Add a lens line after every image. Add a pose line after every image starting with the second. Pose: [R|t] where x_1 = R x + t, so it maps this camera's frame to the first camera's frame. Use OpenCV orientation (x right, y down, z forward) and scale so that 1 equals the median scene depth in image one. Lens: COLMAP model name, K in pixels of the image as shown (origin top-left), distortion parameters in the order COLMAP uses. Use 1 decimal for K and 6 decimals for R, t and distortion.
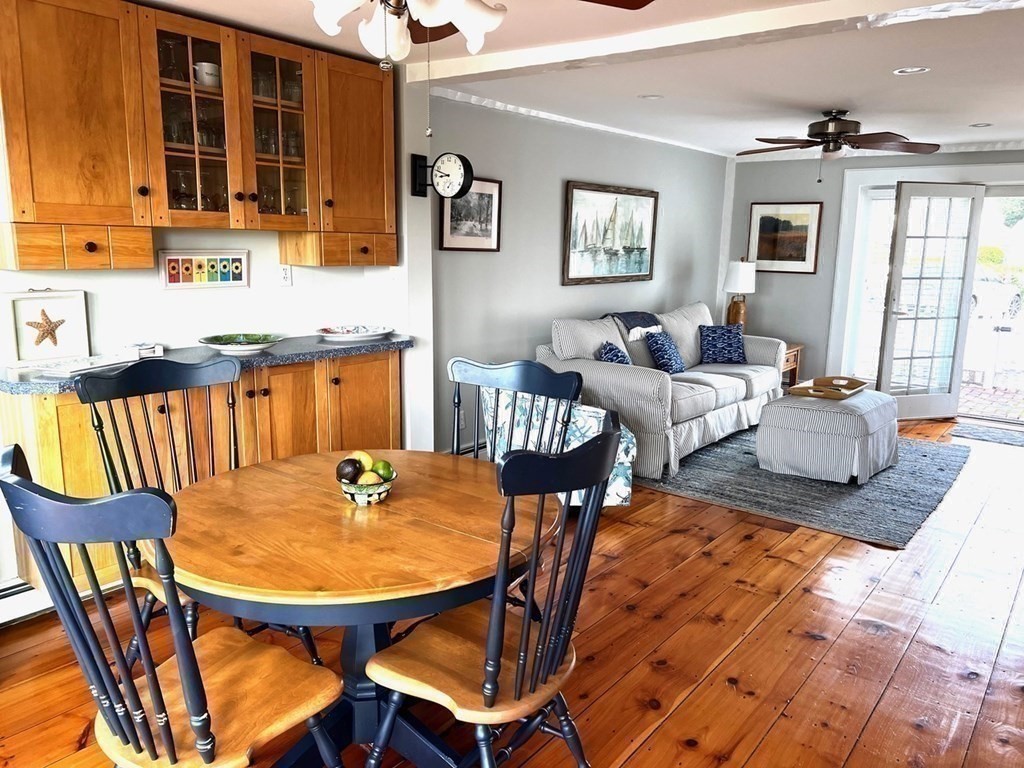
lens RADIAL K [[783.6, 0, 512.0], [0, 783.6, 384.0], [0, 0, 1]] dist [0.087617, -0.004581]
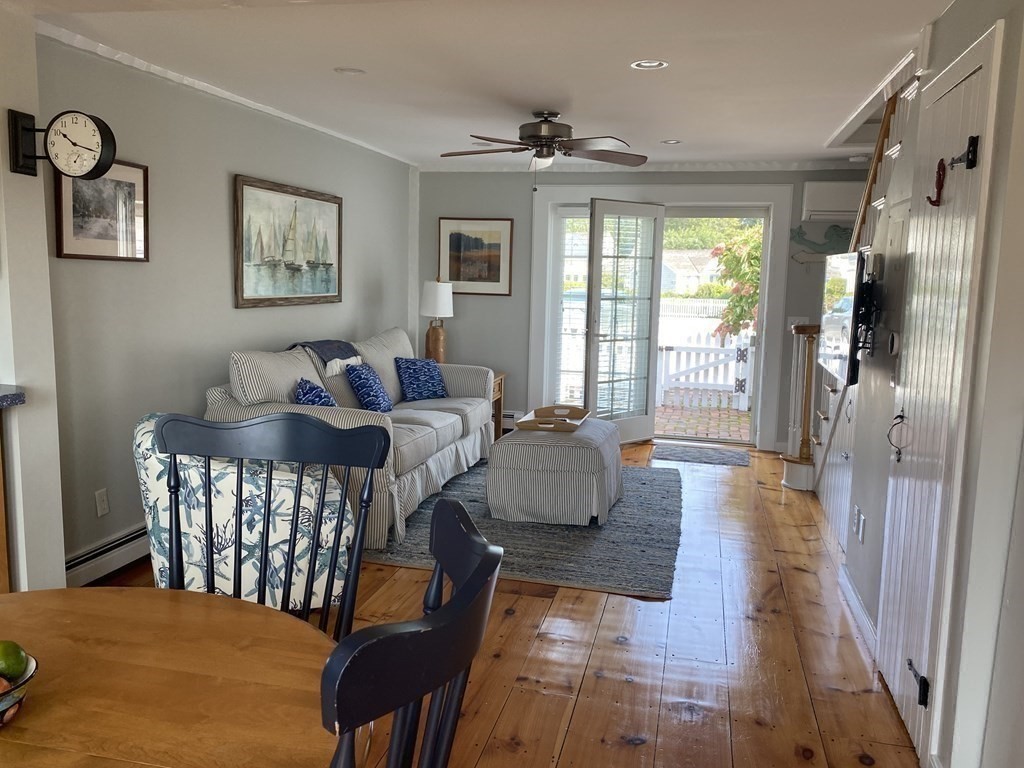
lens RADIAL K [[838.9, 0, 496.7], [0, 838.9, 379.8], [0, 0, 1]] dist [0.094629, -0.152960]
pose [[0.917351, -0.048361, 0.395131, -0.032163], [0.066711, 0.997232, -0.032823, -0.011911], [-0.392450, 0.056470, 0.918038, 0.144692]]
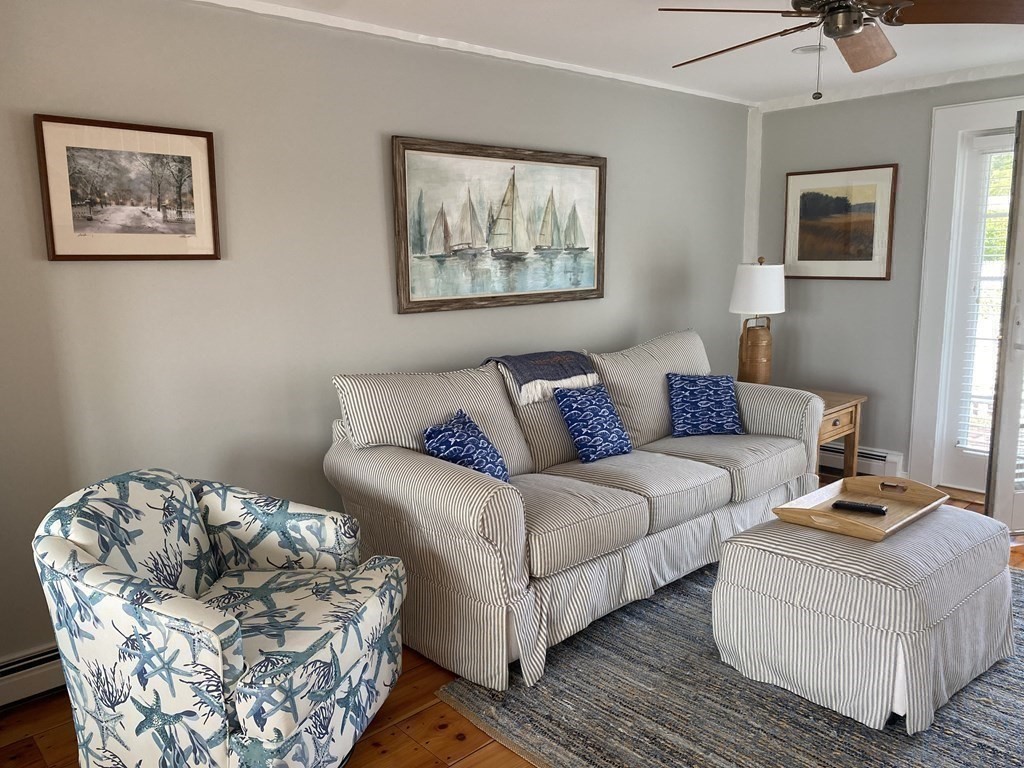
lens RADIAL K [[782.4, 0, 500.7], [0, 782.4, 385.0], [0, 0, 1]] dist [0.084486, -0.092757]
pose [[0.983910, -0.008121, -0.178480, 0.248441], [0.005523, 0.999872, -0.015046, -0.062644], [0.178579, 0.013818, 0.983829, 0.431864]]
